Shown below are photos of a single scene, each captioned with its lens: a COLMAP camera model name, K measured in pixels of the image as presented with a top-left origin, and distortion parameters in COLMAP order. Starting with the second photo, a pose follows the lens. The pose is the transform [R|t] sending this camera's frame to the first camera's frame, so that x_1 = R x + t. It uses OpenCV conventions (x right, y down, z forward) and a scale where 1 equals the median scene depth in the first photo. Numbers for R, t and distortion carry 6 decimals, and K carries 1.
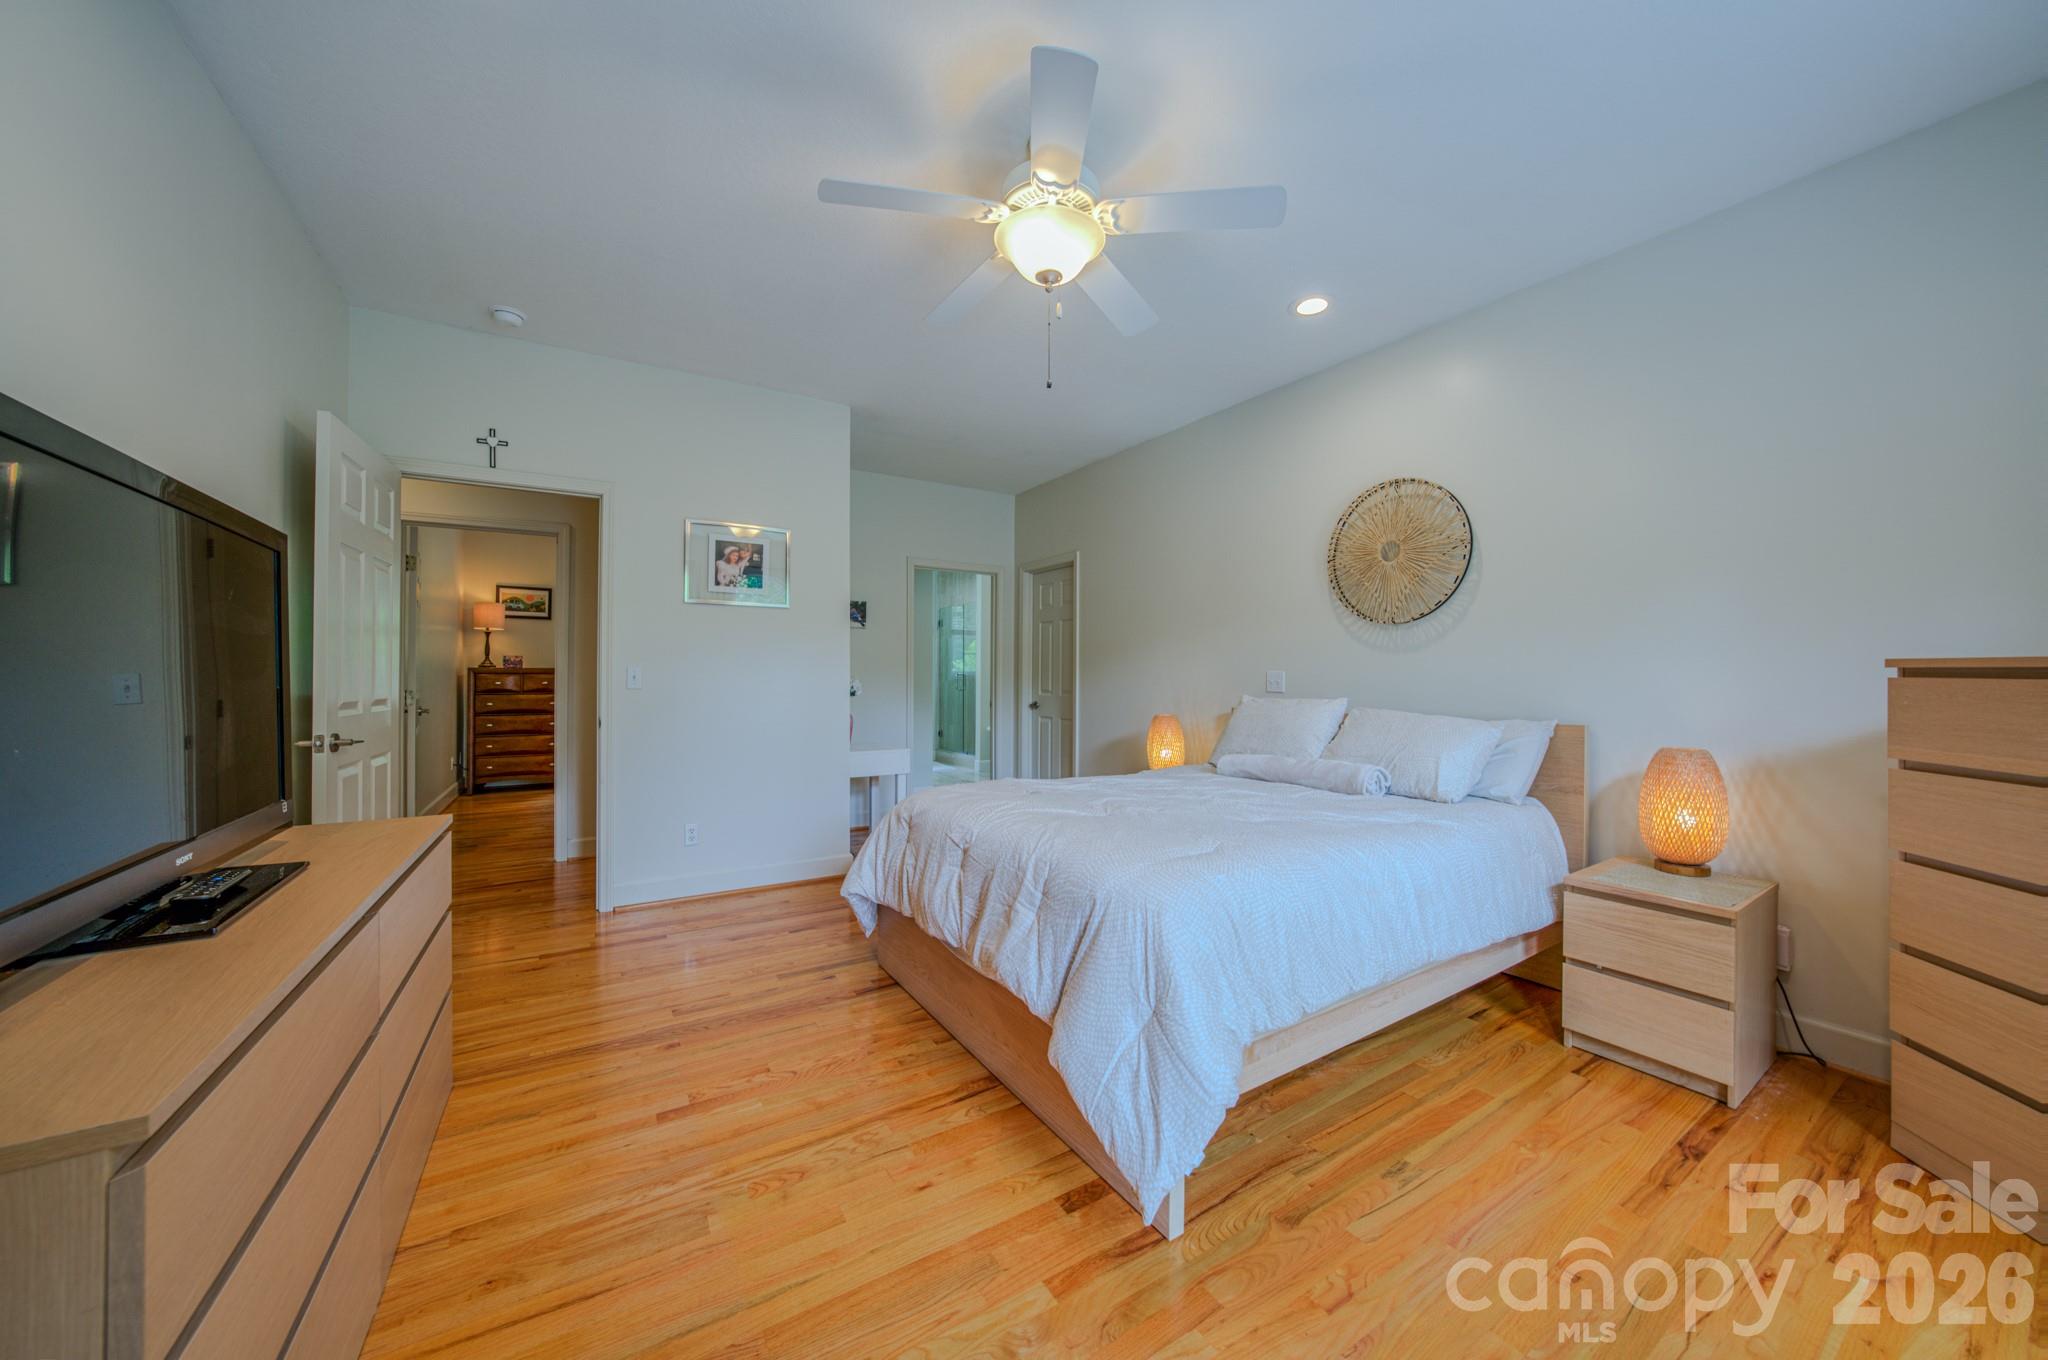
lens RADIAL K [[713.0, 0, 992.8], [0, 713.0, 674.0], [0, 0, 1]] dist [-0.022478, -0.000007]
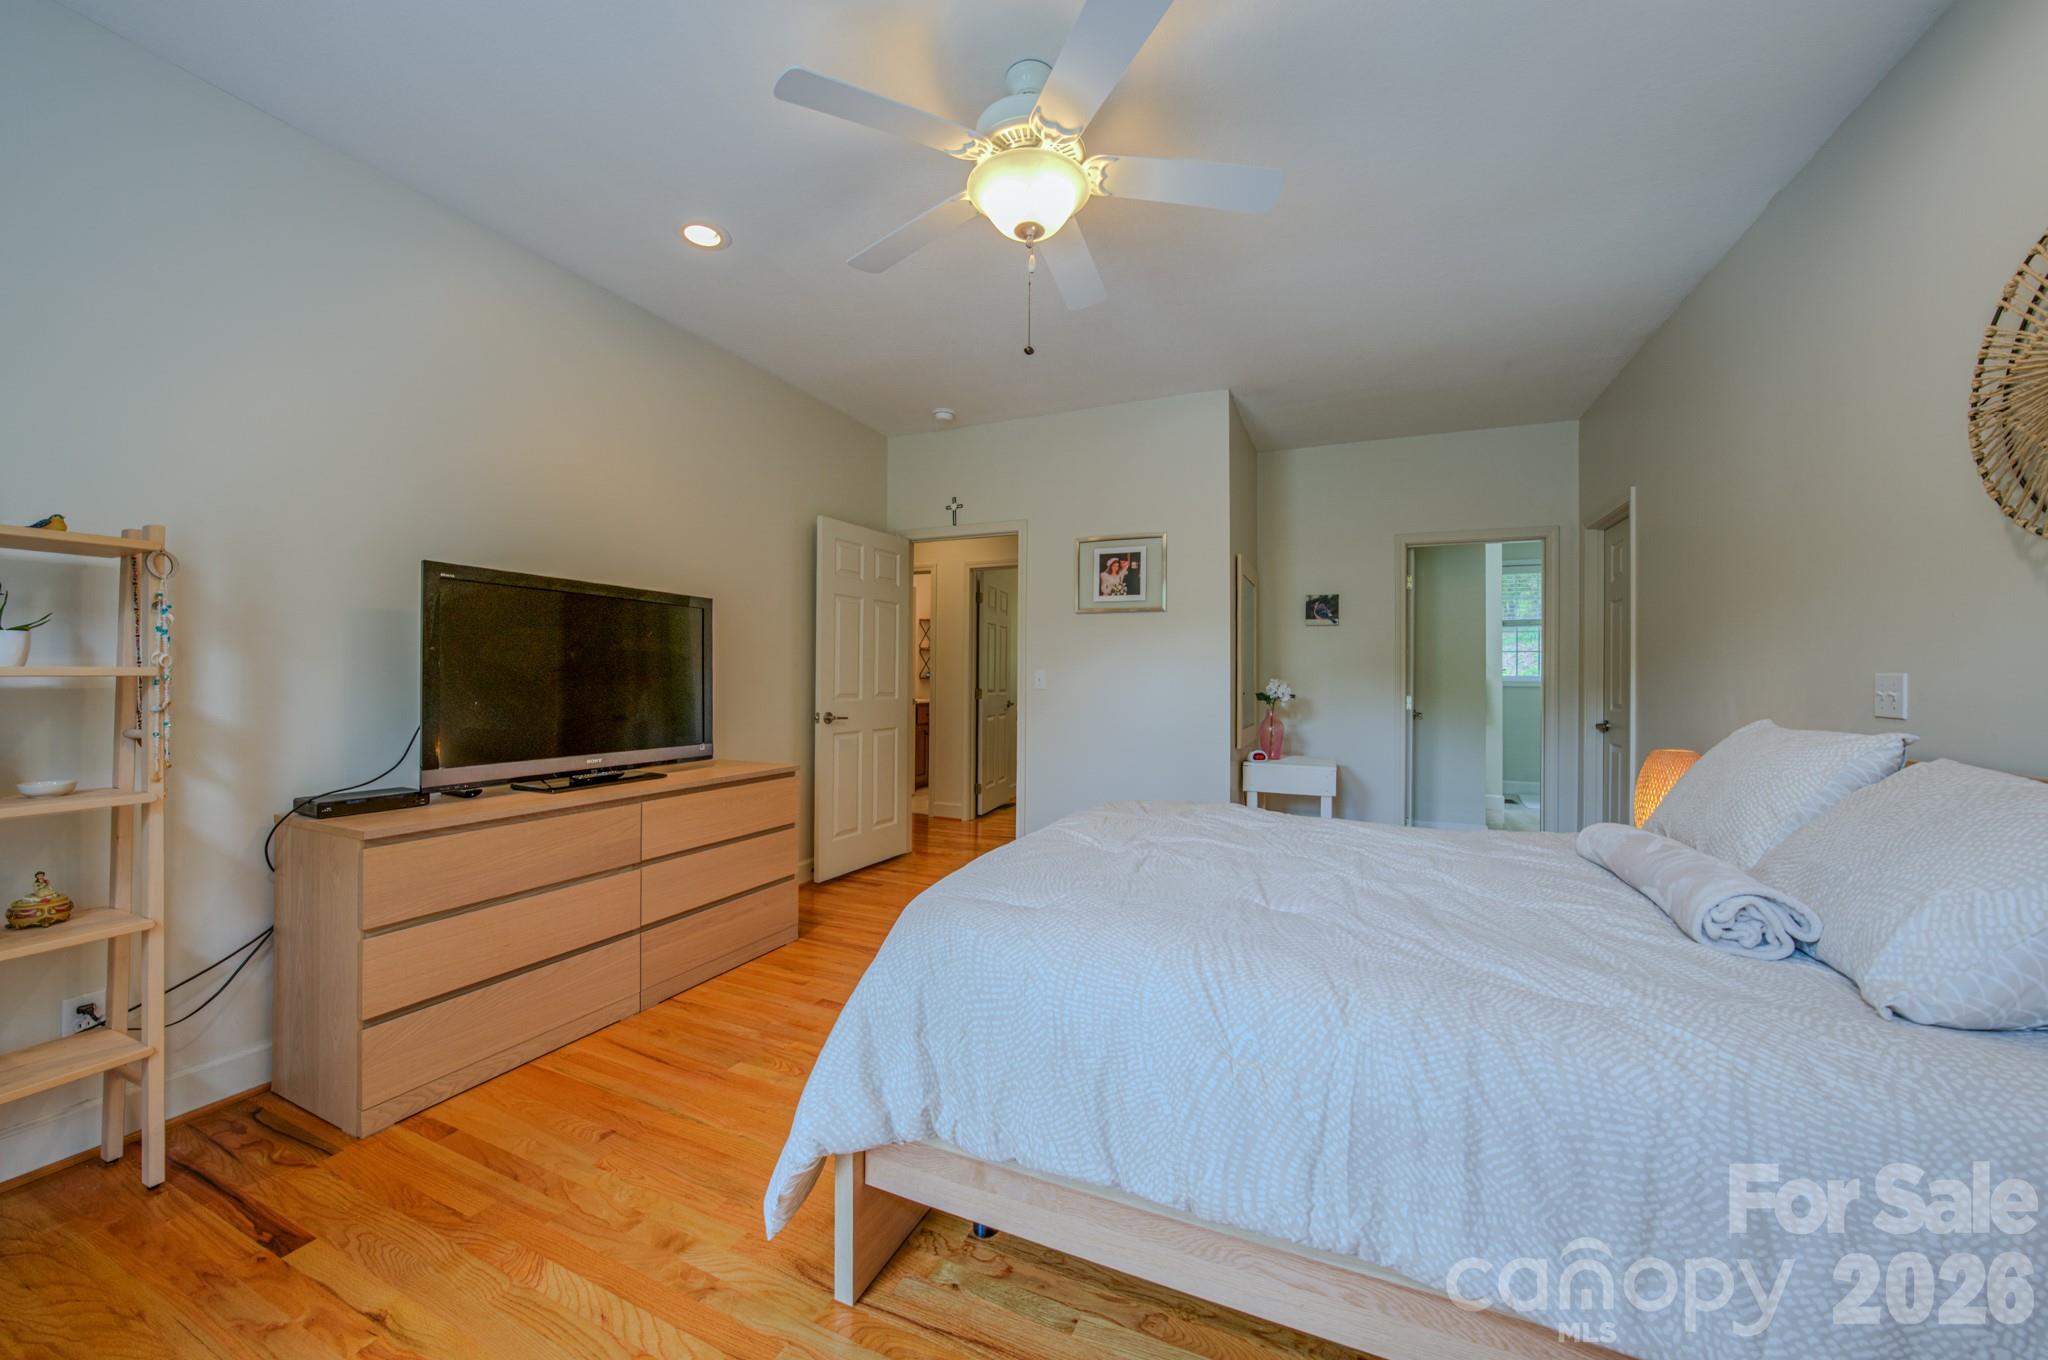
lens RADIAL K [[713.0, 0, 992.8], [0, 713.0, 674.0], [0, 0, 1]] dist [-0.022478, -0.000007]
pose [[0.570230, -0.002145, -0.821482, 0.416408], [-0.005294, 0.999966, -0.006285, 0.003271], [0.821468, 0.007933, 0.570200, 0.242773]]
